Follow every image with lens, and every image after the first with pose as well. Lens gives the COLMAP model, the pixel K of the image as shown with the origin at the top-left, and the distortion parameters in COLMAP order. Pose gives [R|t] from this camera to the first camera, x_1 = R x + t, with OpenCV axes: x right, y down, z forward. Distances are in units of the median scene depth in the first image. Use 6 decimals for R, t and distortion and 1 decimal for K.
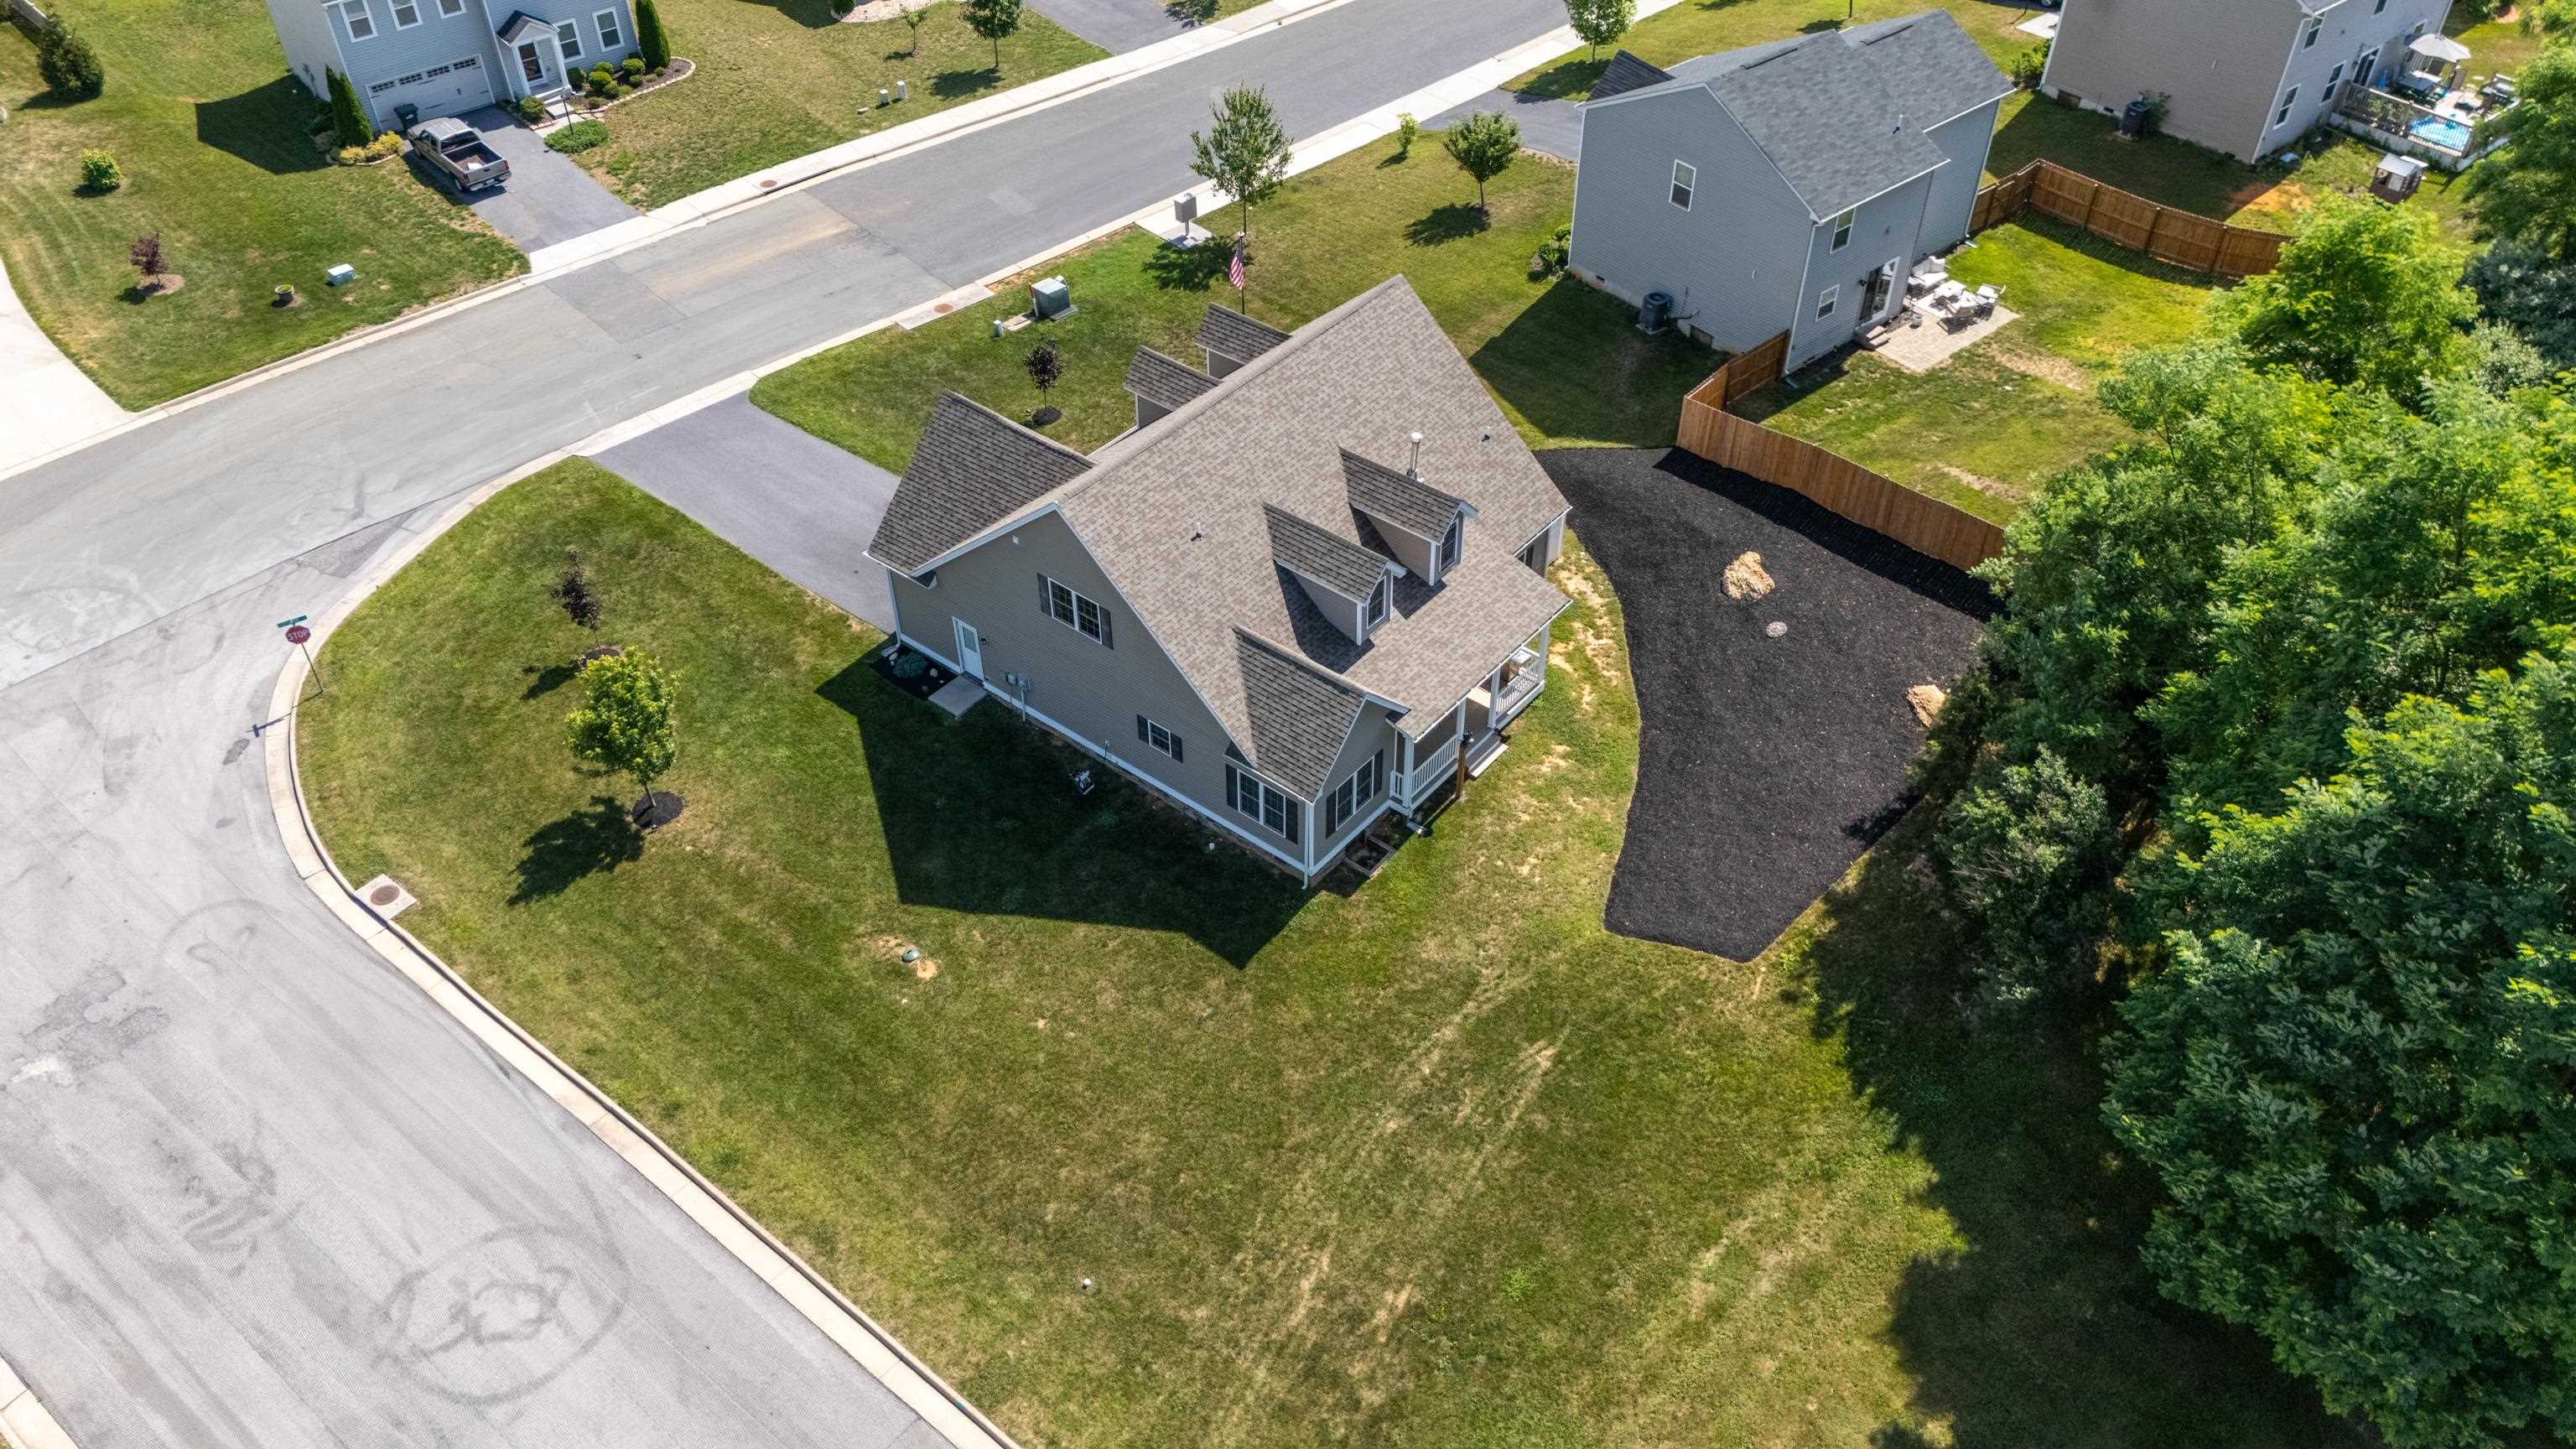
lens RADIAL K [[1905.4, 0, 1287.5], [0, 1905.4, 728.7], [0, 0, 1]] dist [0.072869, -0.074490]
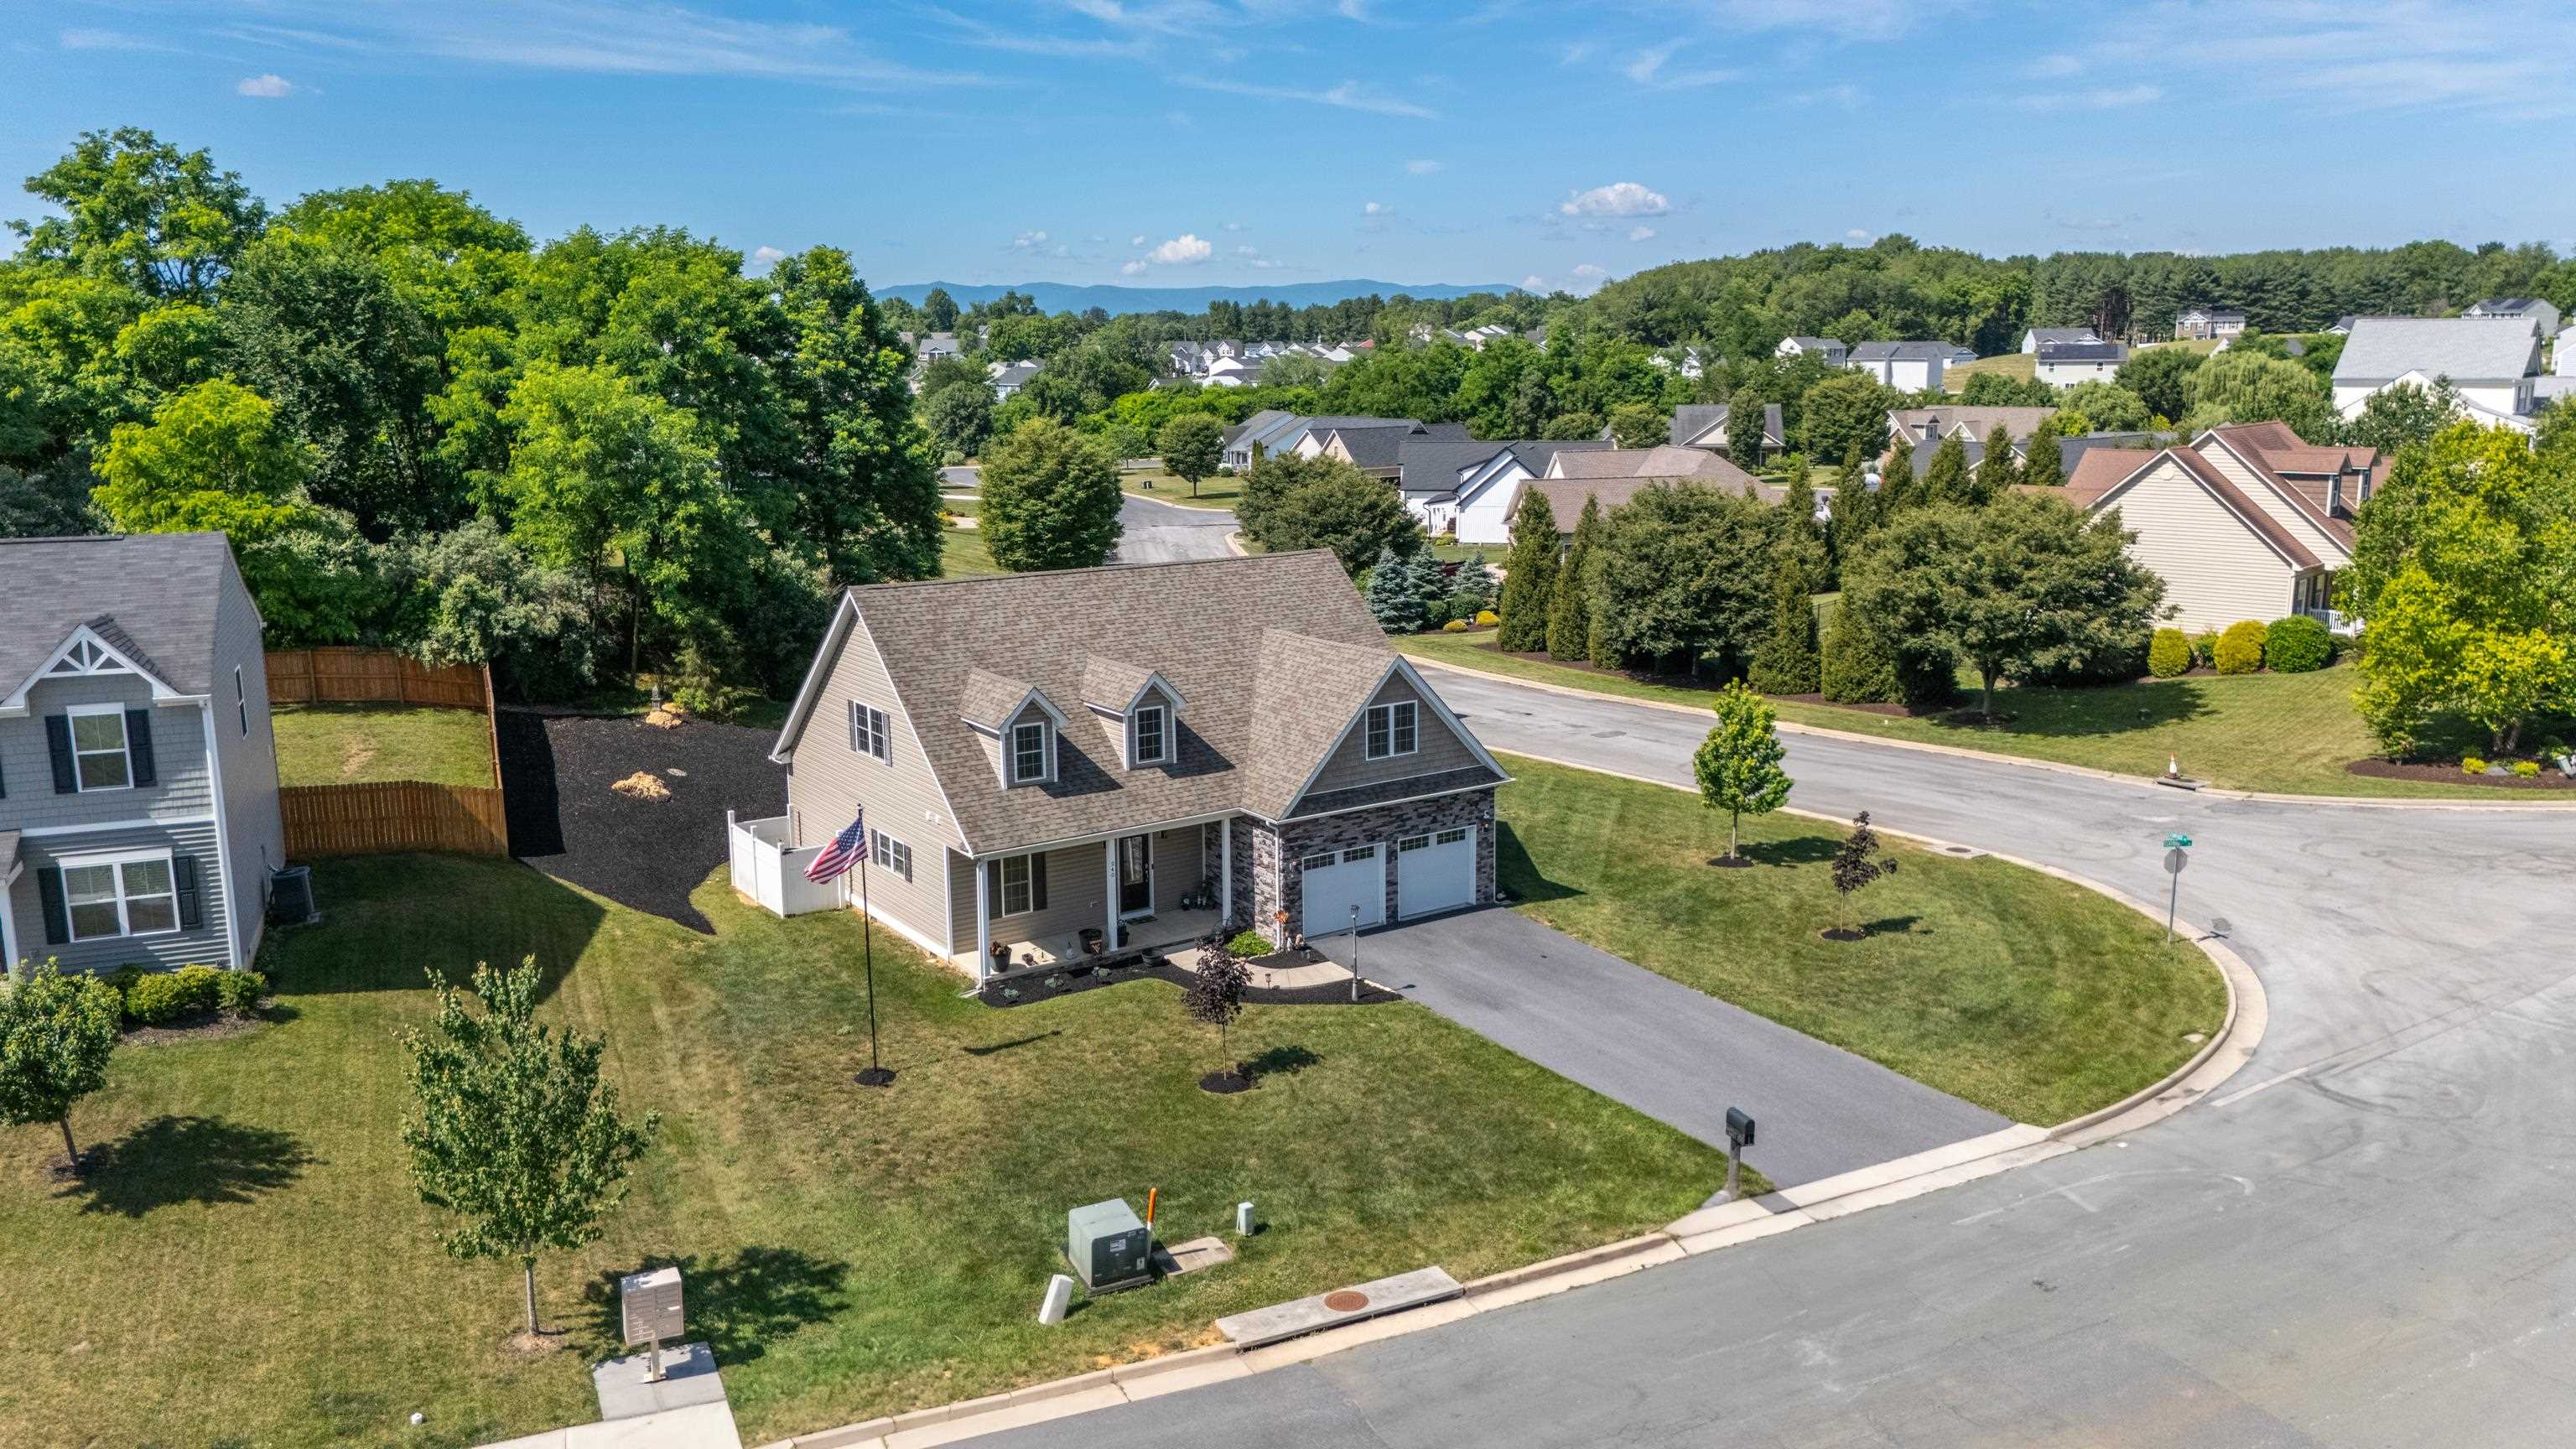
lens RADIAL K [[1900.4, 0, 1287.5], [0, 1900.4, 730.9], [0, 0, 1]] dist [0.078796, -0.088057]
pose [[-0.957969, -0.044480, 0.283404, -0.357542], [0.202508, 0.594877, 0.777889, -0.794205], [-0.203191, 0.802585, -0.560866, 1.449036]]
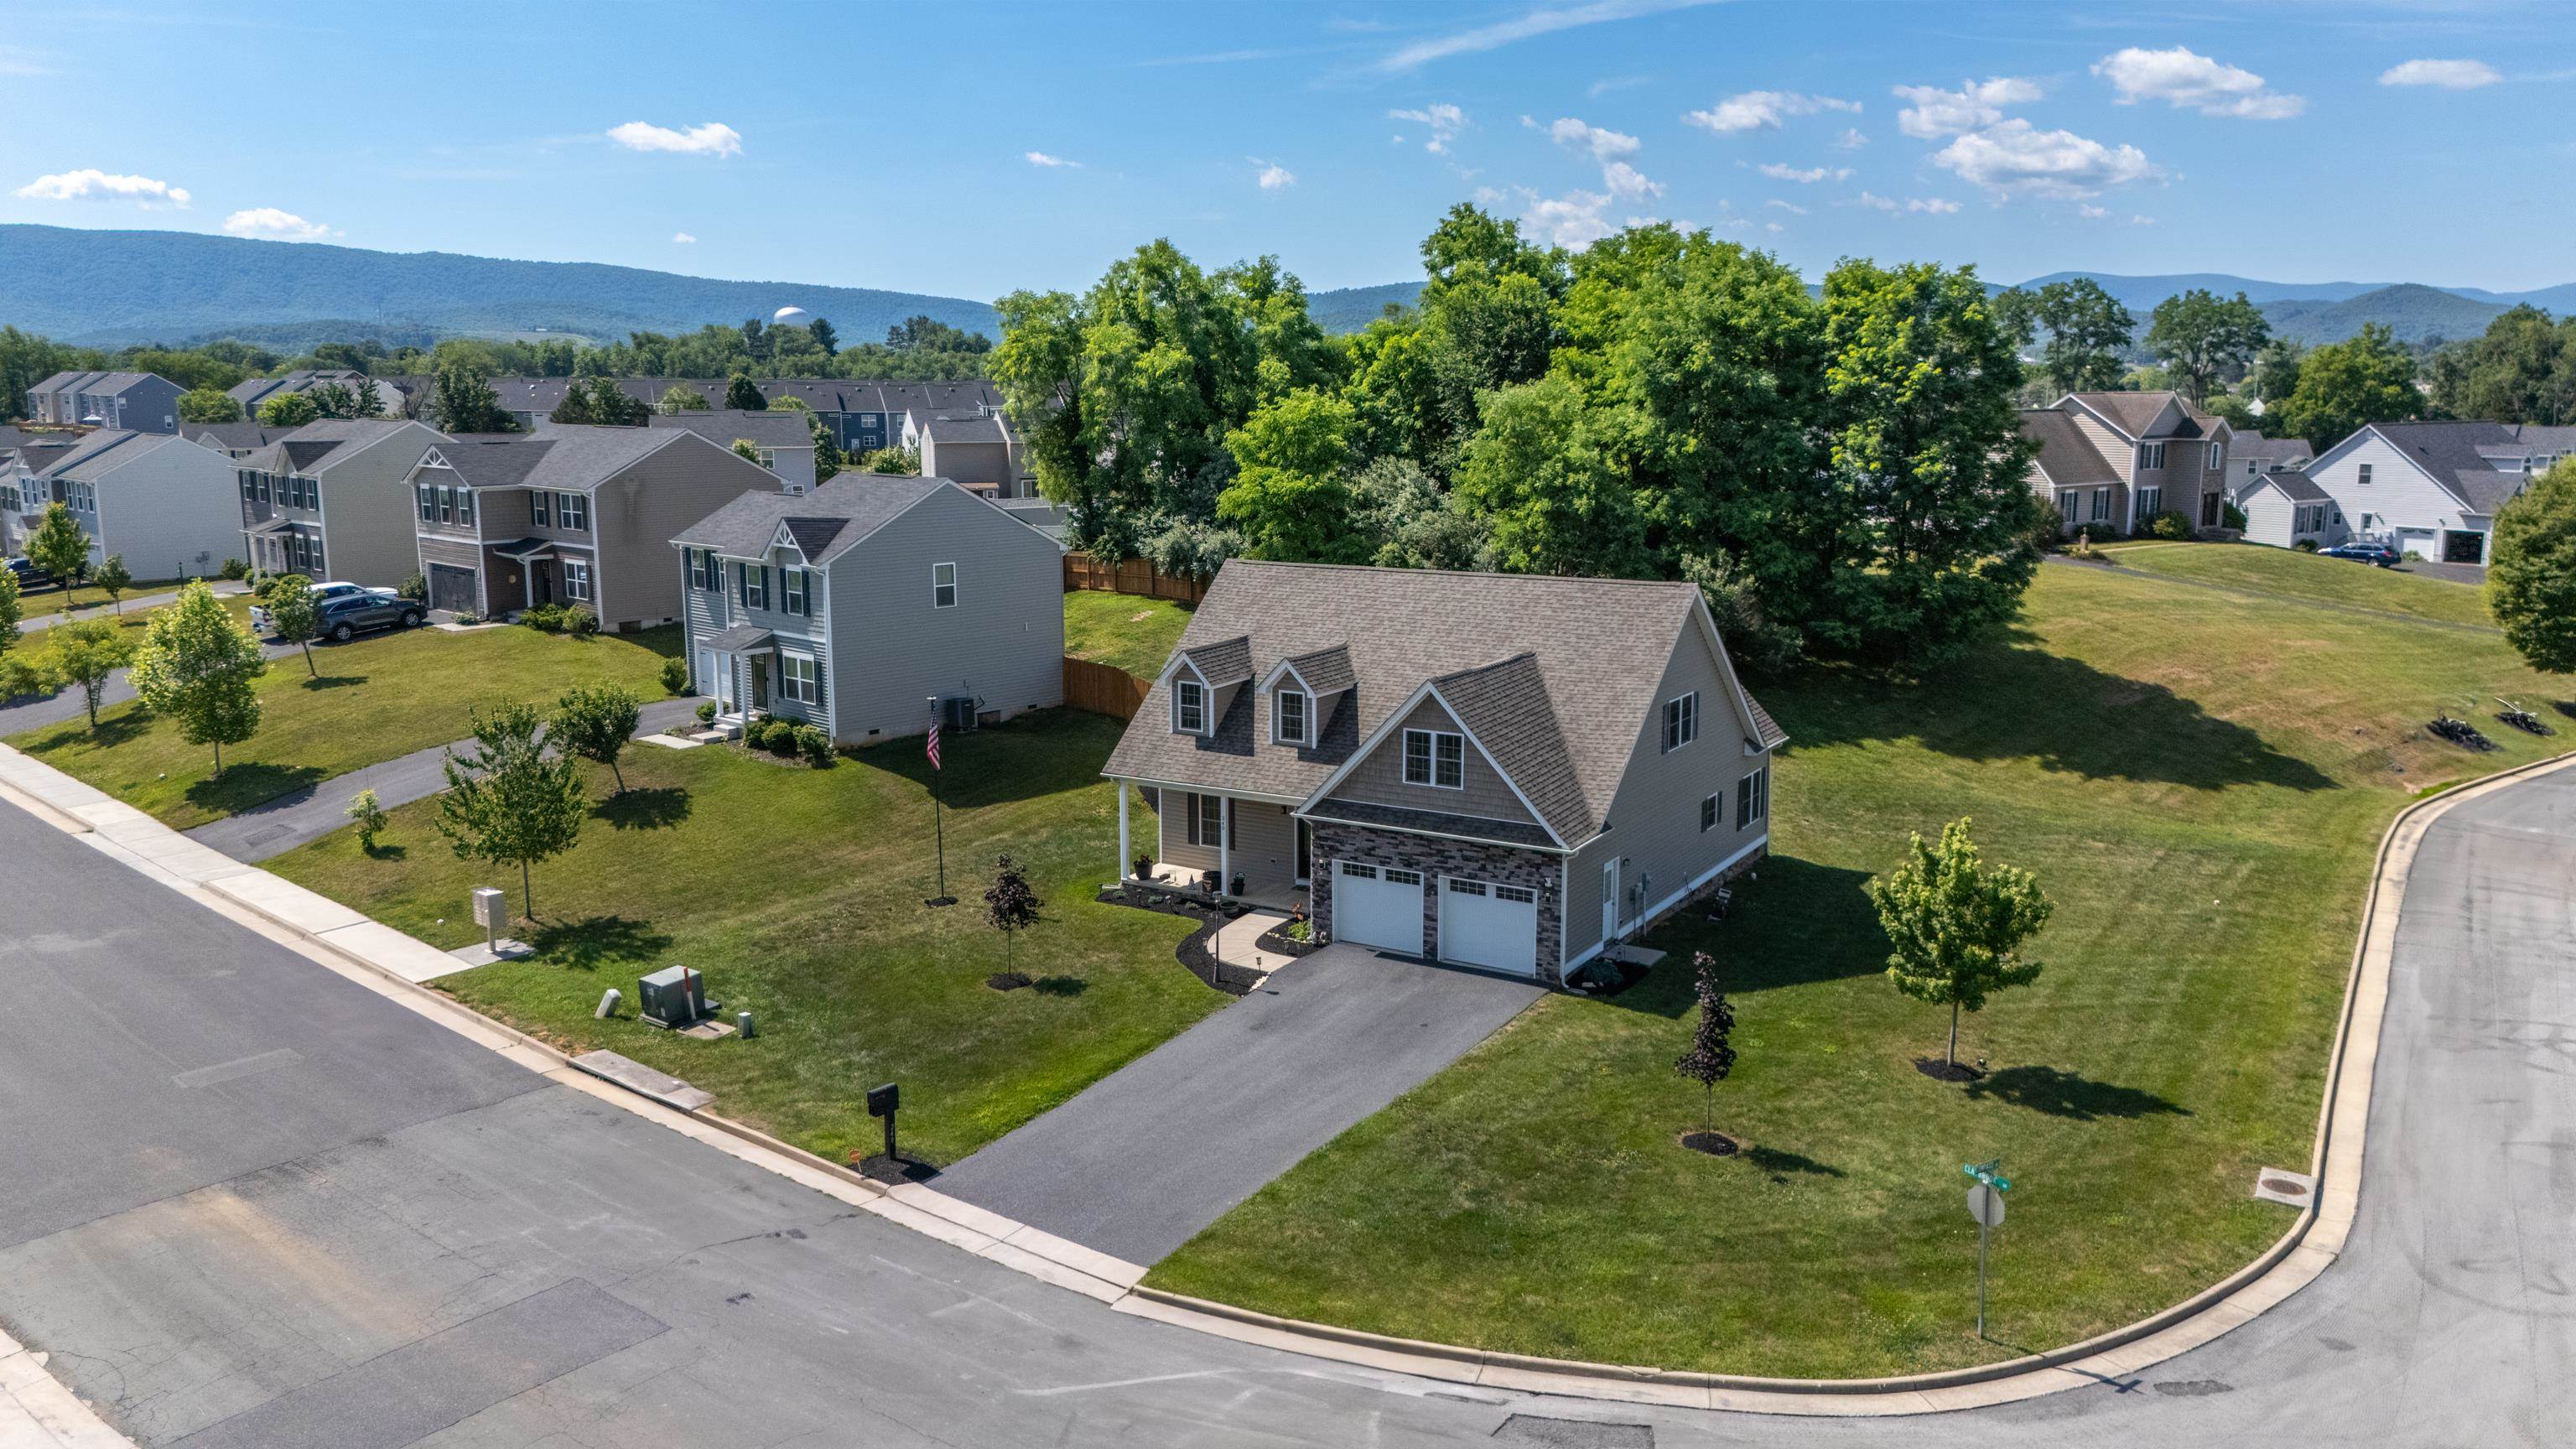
lens RADIAL K [[1905.4, 0, 1287.5], [0, 1905.4, 728.7], [0, 0, 1]] dist [0.072869, -0.074490]
pose [[-0.133553, -0.175395, 0.975397, -0.933662], [0.668694, 0.710458, 0.219313, -0.366747], [-0.731445, 0.681532, 0.022402, 0.994260]]
